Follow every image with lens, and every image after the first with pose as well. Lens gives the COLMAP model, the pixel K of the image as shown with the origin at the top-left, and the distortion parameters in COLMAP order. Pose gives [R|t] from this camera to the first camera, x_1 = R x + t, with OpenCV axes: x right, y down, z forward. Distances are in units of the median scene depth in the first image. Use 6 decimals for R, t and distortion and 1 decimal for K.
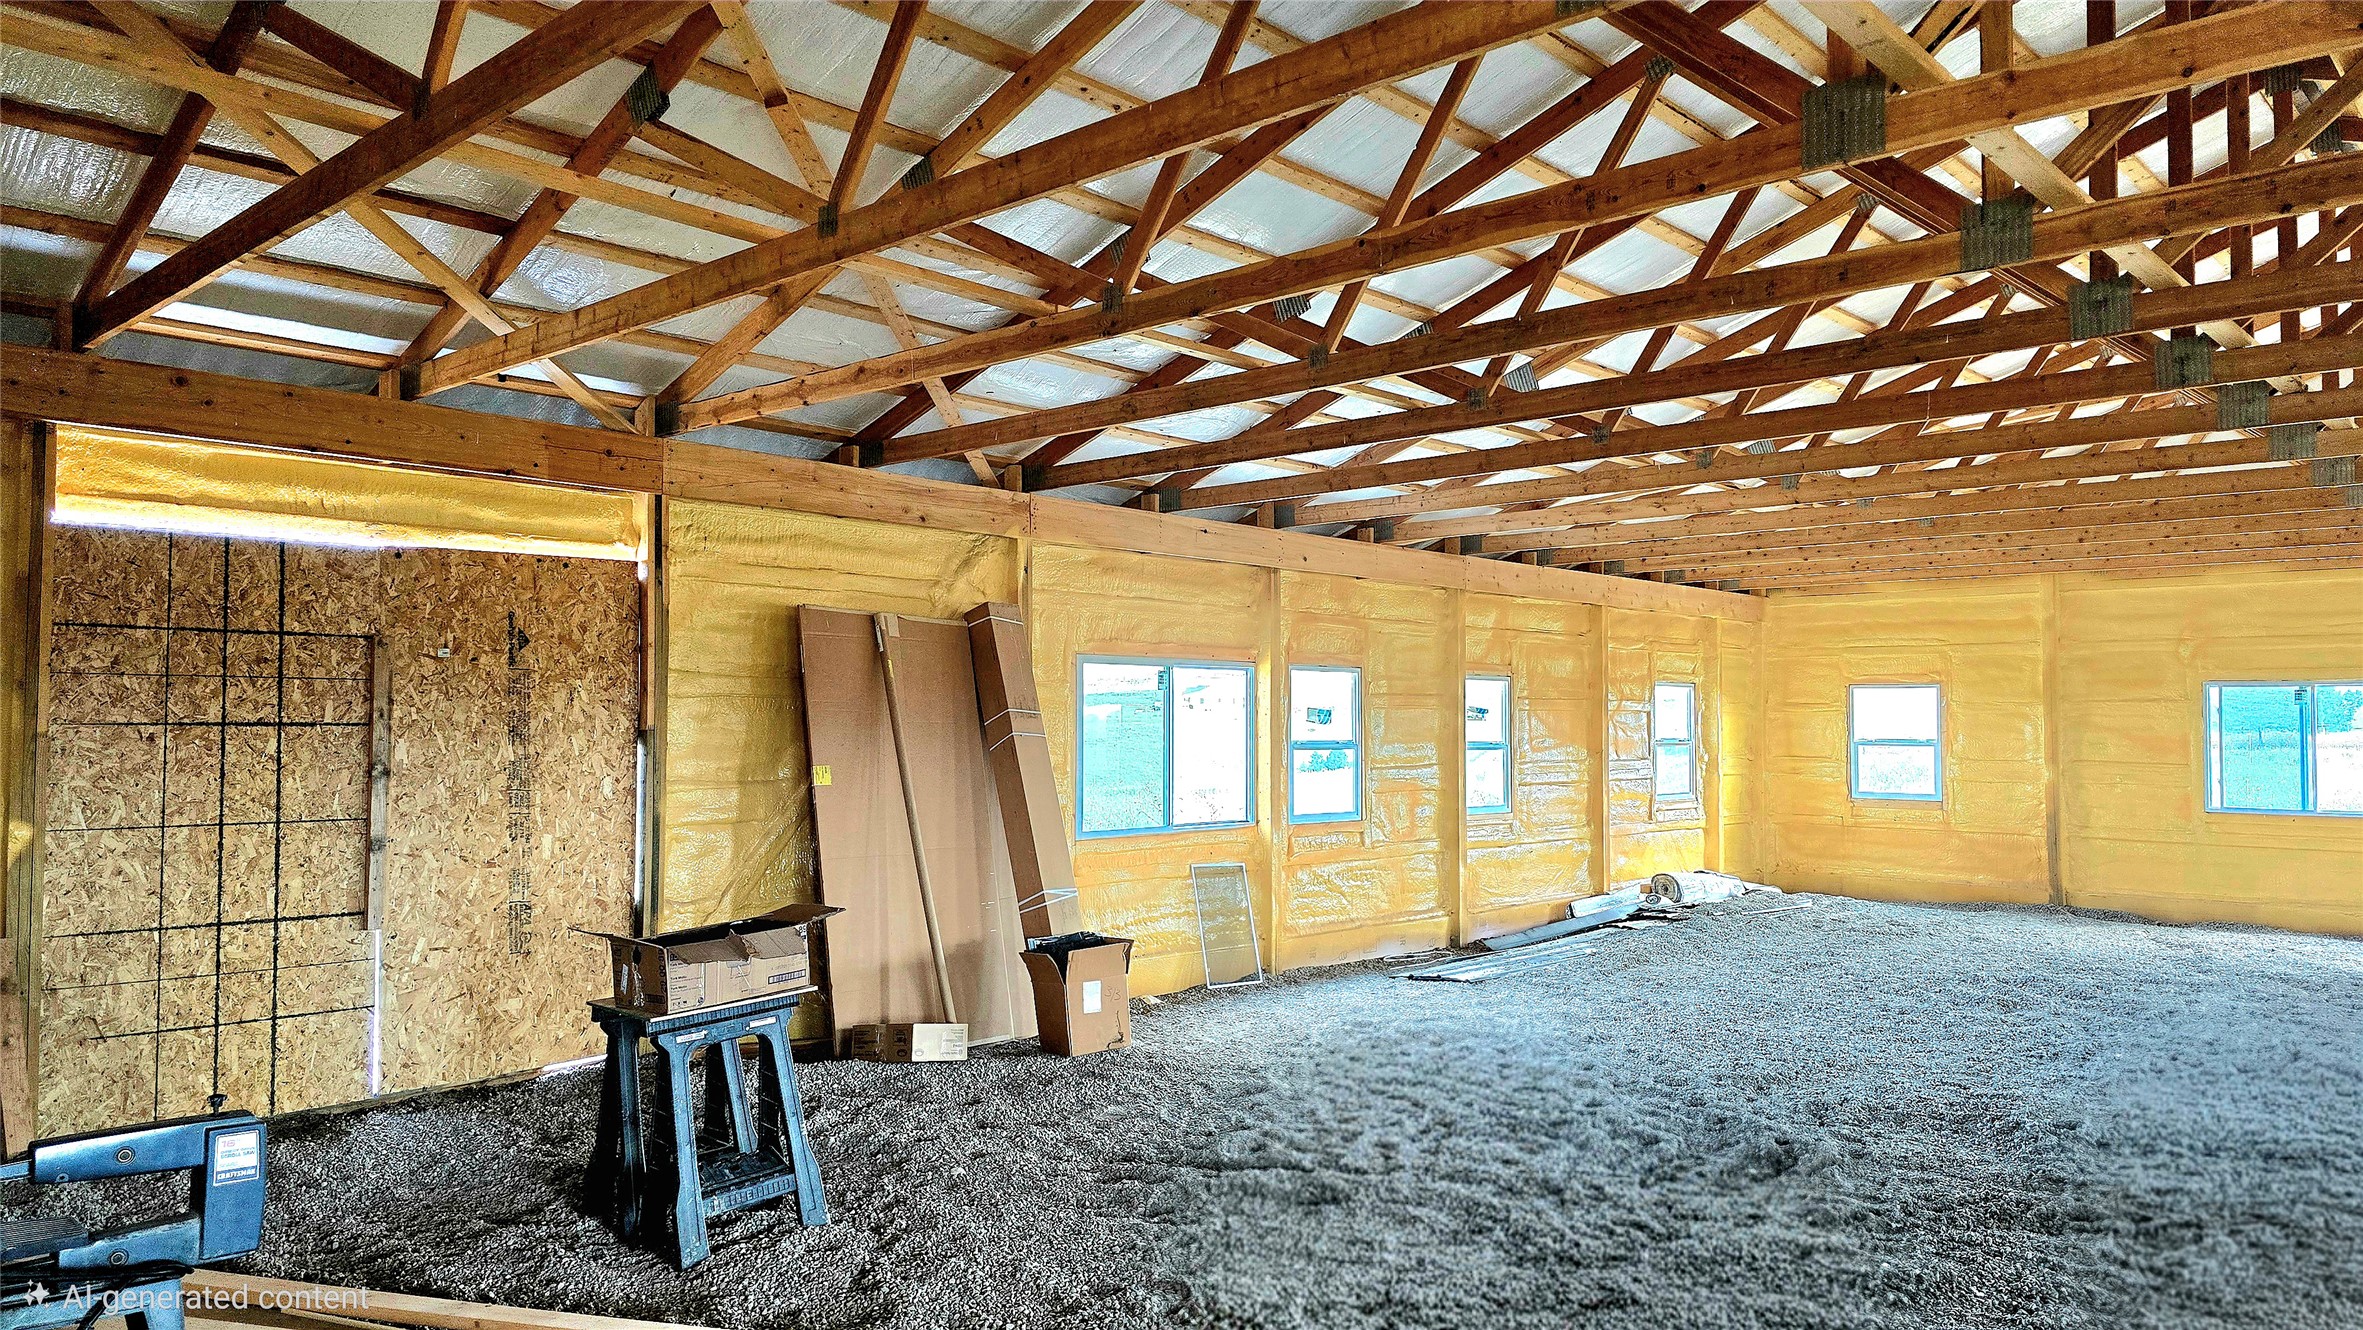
lens RADIAL K [[1580.0, 0, 1182.1], [0, 1580.0, 642.8], [0, 0, 1]] dist [0.055325, -0.064130]
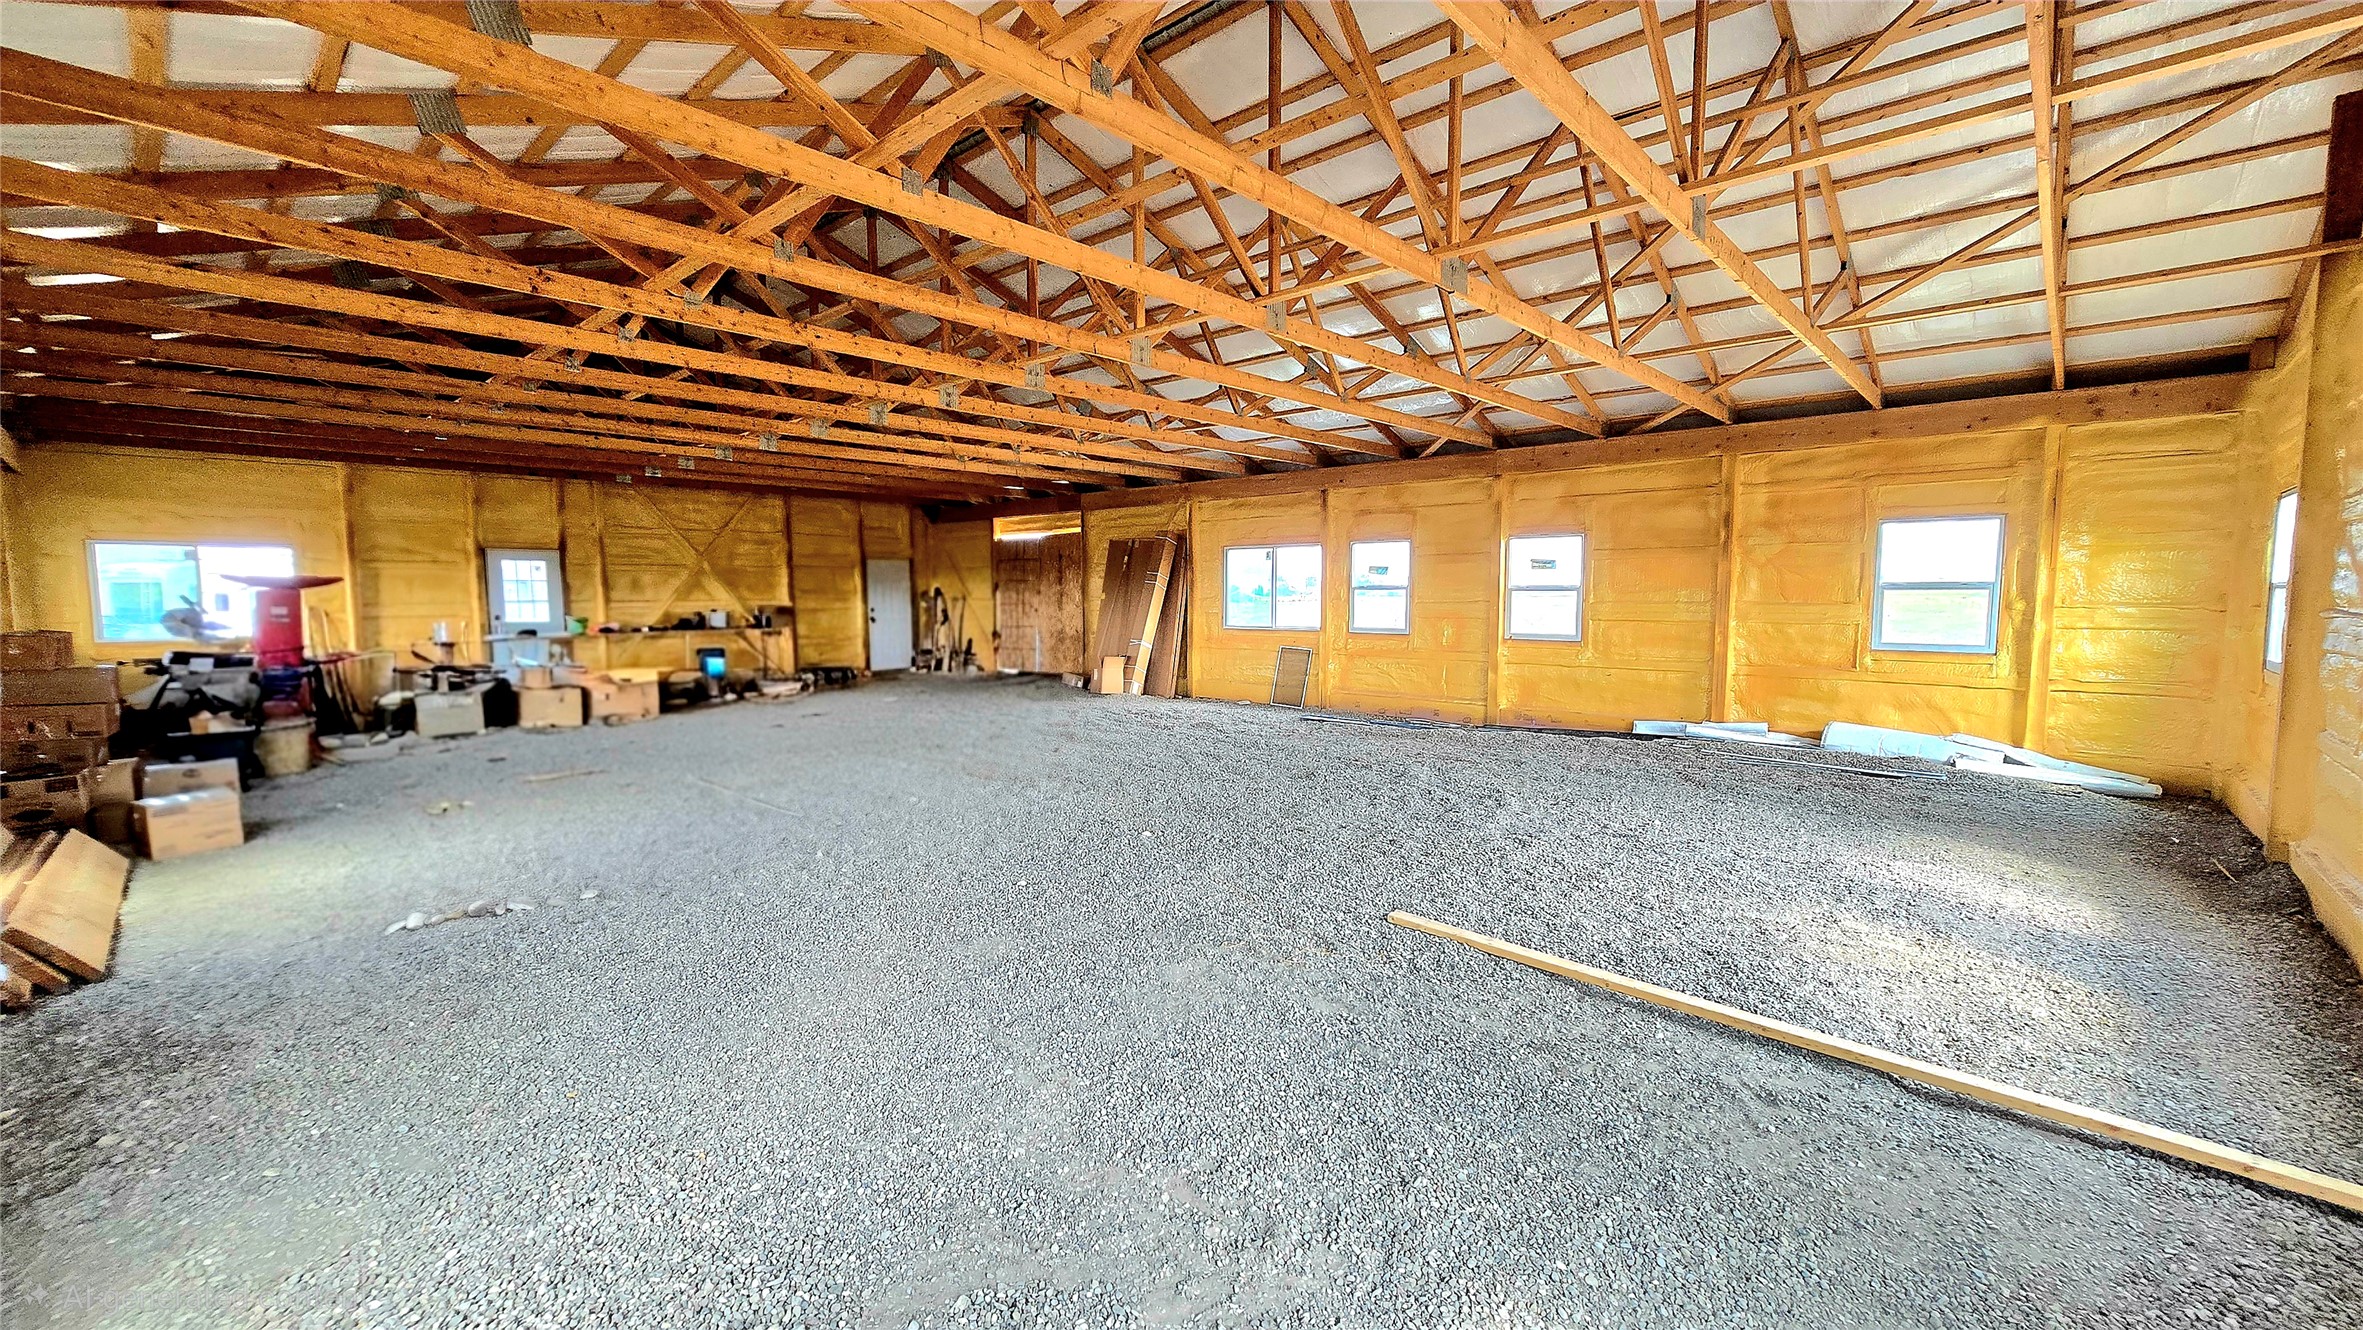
lens RADIAL K [[969.2, 0, 1176.0], [0, 969.2, 667.3], [0, 0, 1]] dist [-0.003881, -0.000403]
pose [[0.008523, 0.087529, -0.996126, 1.163802], [0.066401, 0.993913, 0.087903, 0.045489], [0.997757, -0.066893, 0.002659, 0.798473]]
